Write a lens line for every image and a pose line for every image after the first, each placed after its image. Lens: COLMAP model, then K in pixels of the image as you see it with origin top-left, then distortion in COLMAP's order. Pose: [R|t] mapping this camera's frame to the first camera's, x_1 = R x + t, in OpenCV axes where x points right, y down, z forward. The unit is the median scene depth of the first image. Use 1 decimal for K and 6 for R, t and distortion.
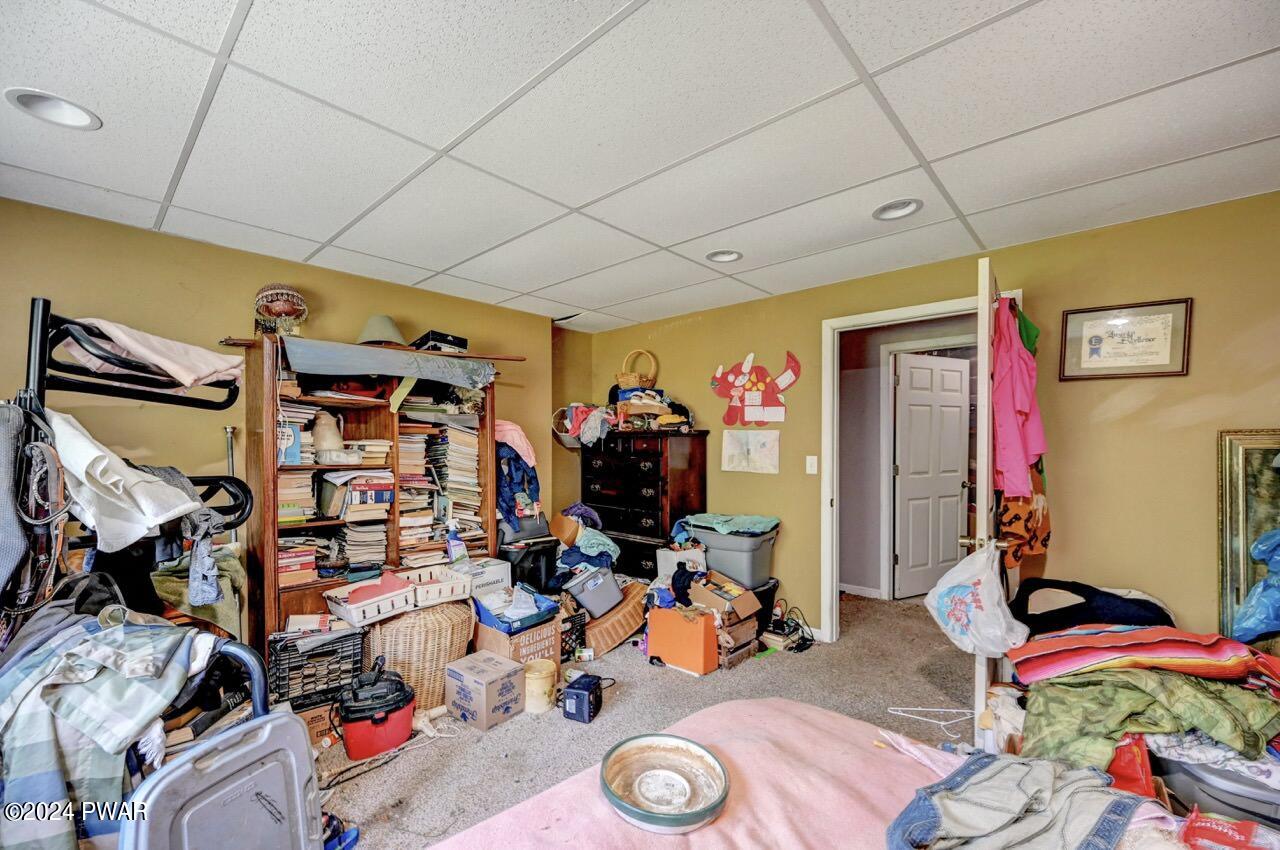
lens RADIAL K [[517.9, 0, 633.9], [0, 517.9, 442.1], [0, 0, 1]] dist [0.001296, -0.000016]
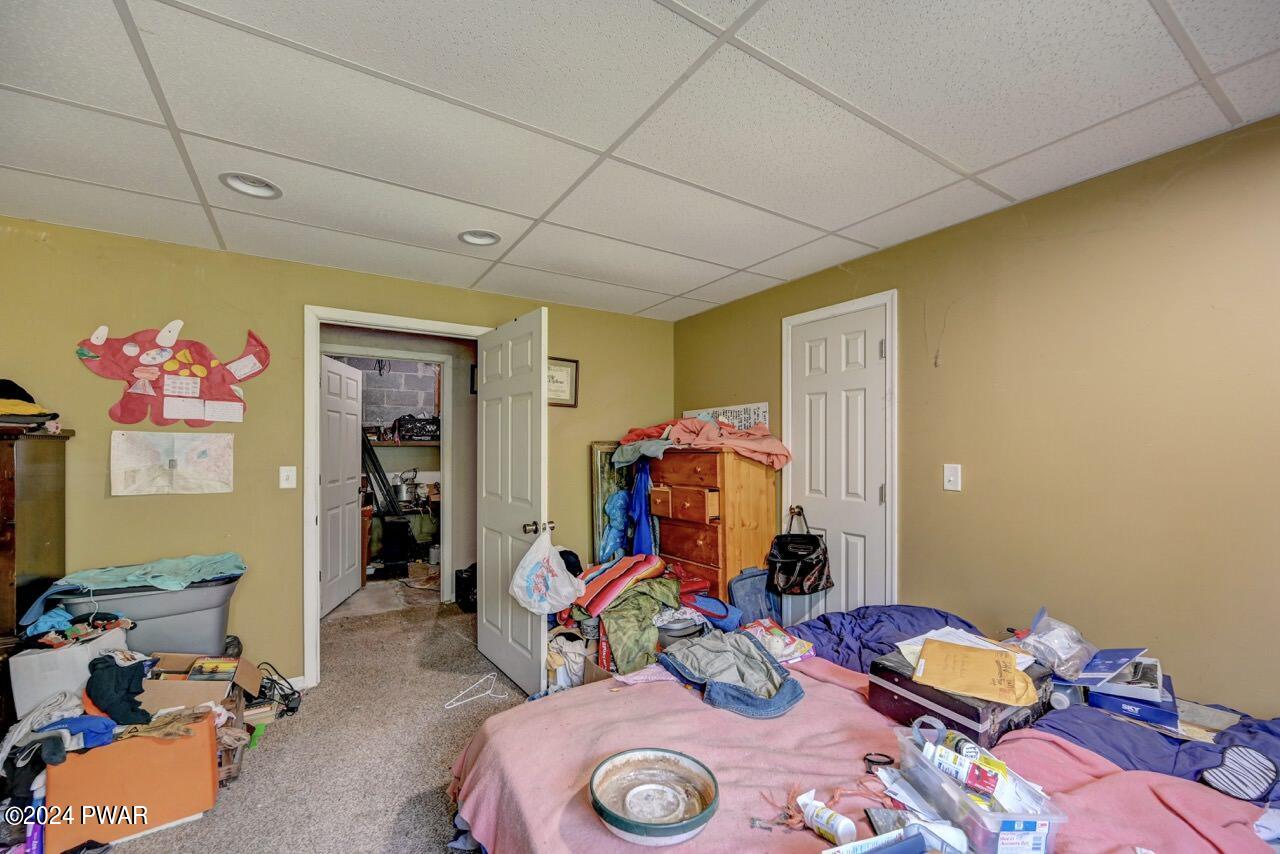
lens RADIAL K [[518.7, 0, 639.8], [0, 518.7, 436.6], [0, 0, 1]] dist [-0.000545, -0.000032]
pose [[0.253087, 0.020754, 0.967221, -0.296044], [0.004340, 0.999735, -0.022587, 0.000919], [-0.967434, 0.009914, 0.252930, 0.251307]]
